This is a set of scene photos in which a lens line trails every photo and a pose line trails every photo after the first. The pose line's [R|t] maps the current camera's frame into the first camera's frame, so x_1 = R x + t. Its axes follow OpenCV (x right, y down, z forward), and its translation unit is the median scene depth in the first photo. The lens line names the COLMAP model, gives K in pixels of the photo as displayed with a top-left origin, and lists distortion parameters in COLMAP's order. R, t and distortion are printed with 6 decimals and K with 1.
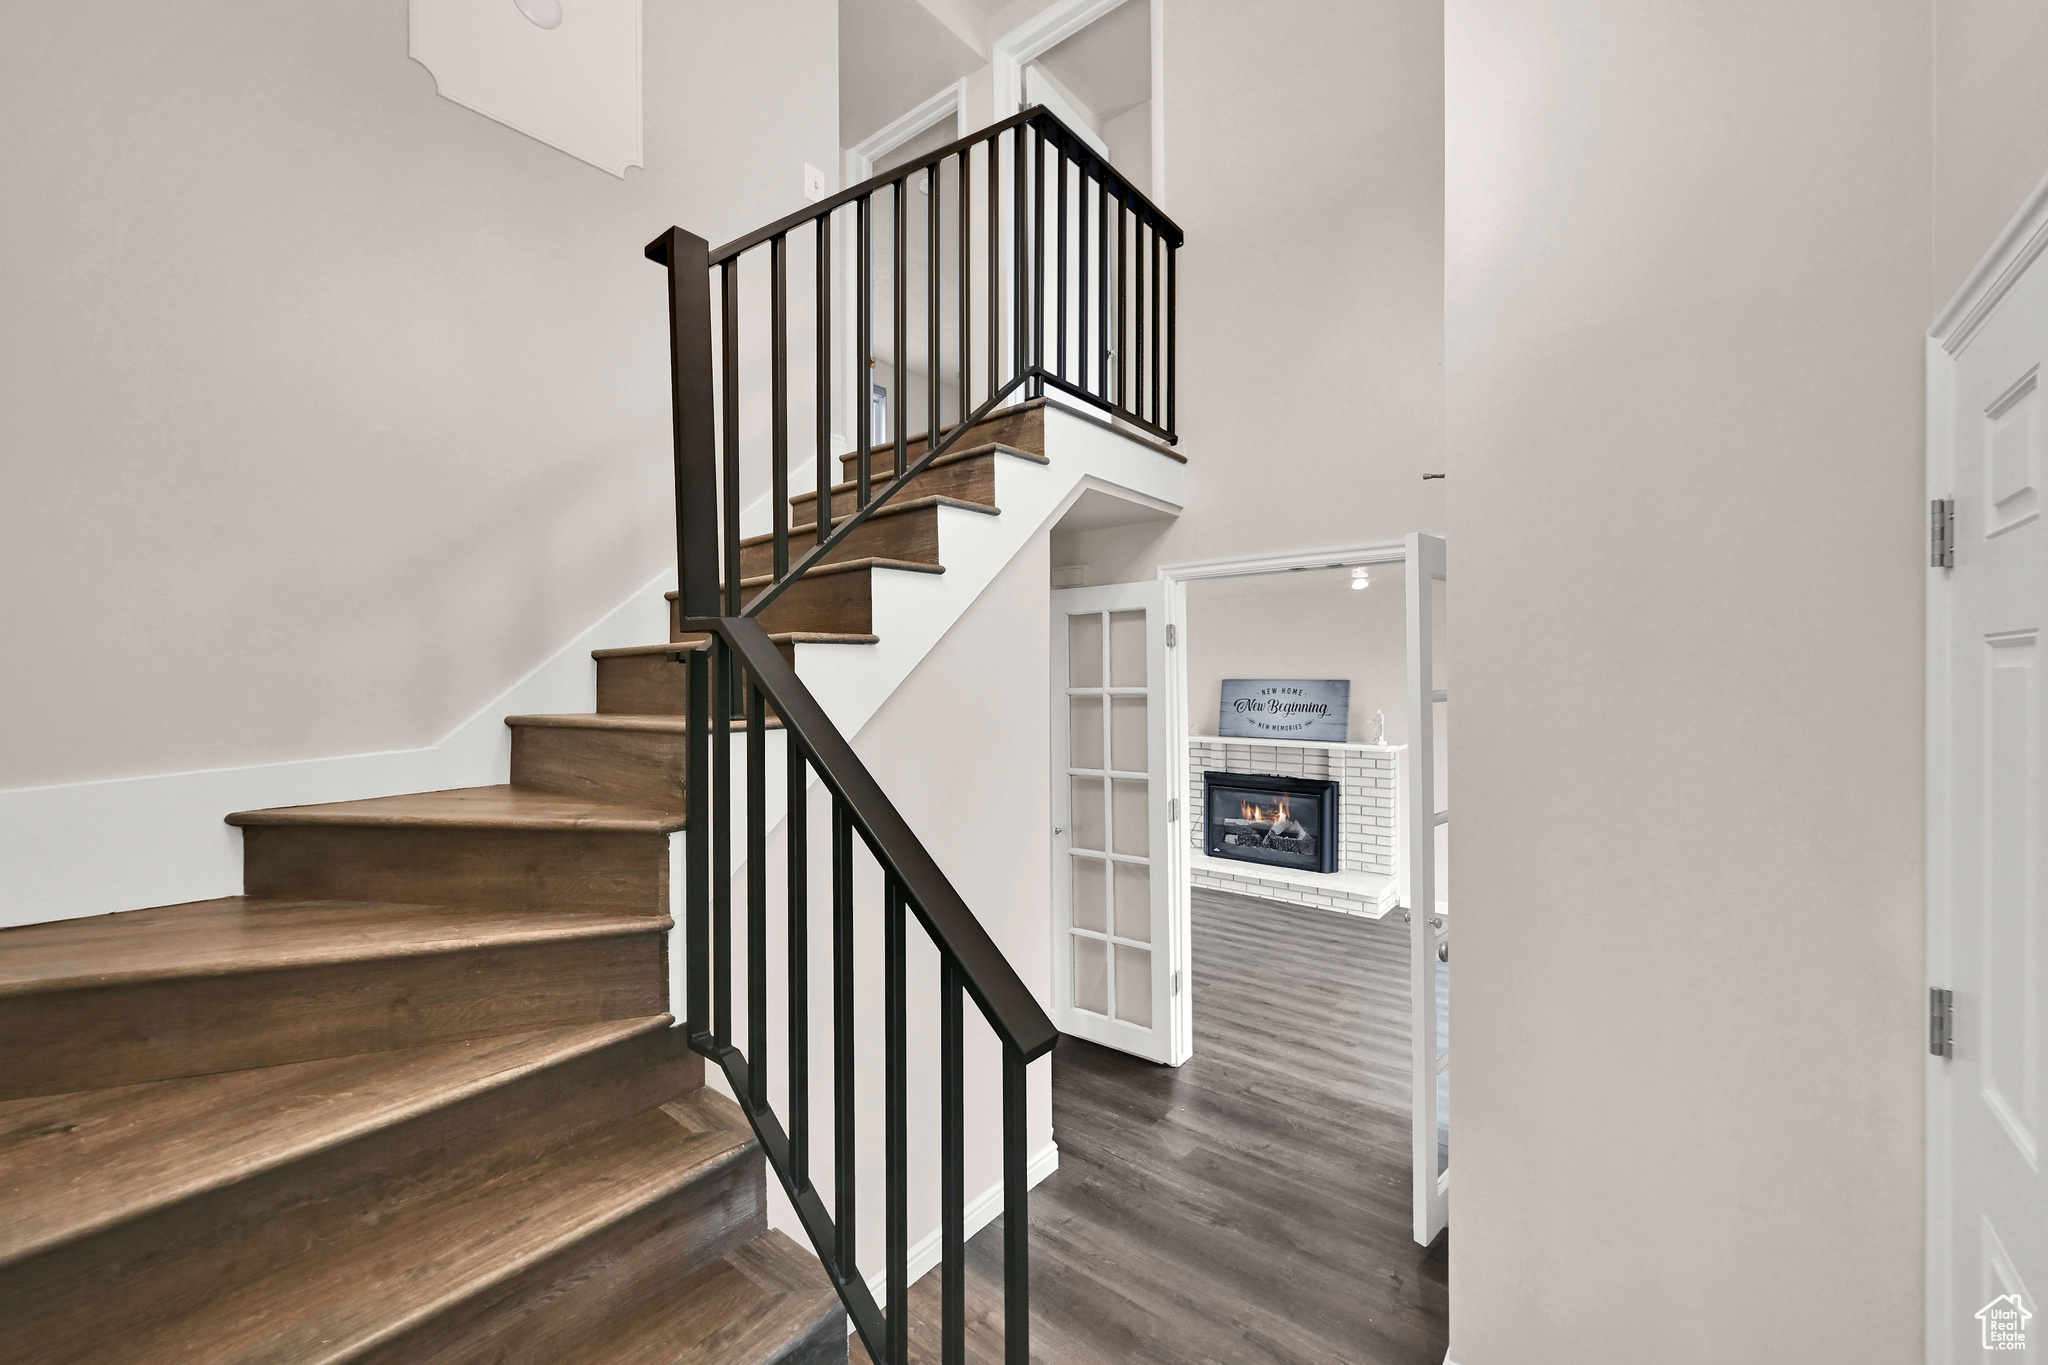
lens RADIAL K [[828.8, 0, 1023.7], [0, 828.8, 680.6], [0, 0, 1]] dist [0.006069, 0.000231]
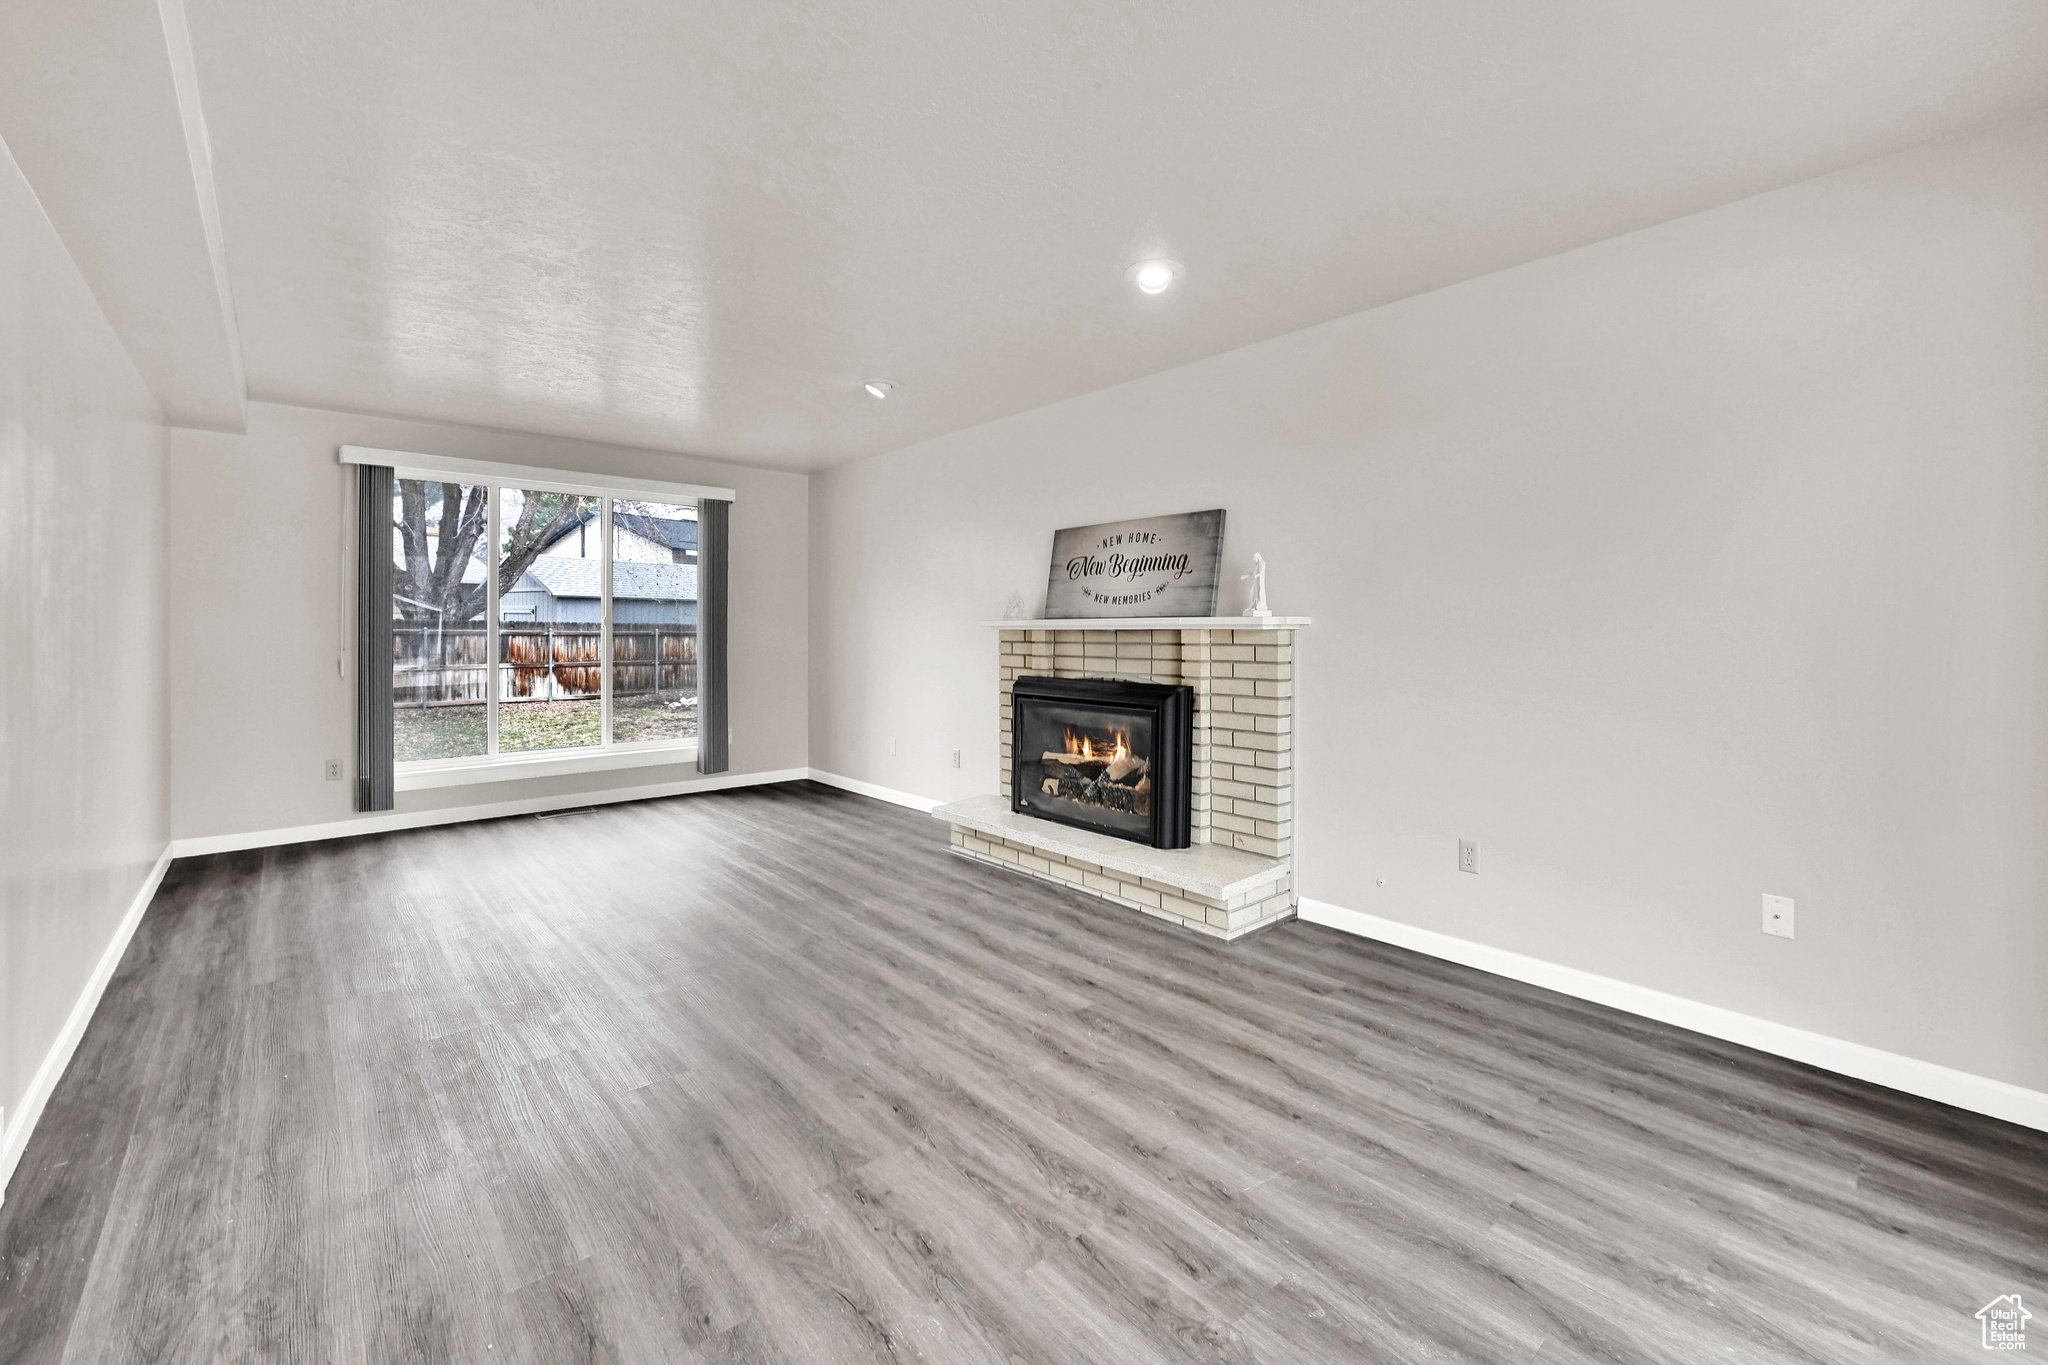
lens RADIAL K [[828.8, 0, 1038.7], [0, 828.8, 632.8], [0, 0, 1]] dist [0.006069, 0.000231]
pose [[0.984668, 0.007356, -0.174287, 0.368388], [-0.010027, 0.999845, -0.014454, 0.093365], [0.174153, 0.015980, 0.984589, 0.423702]]
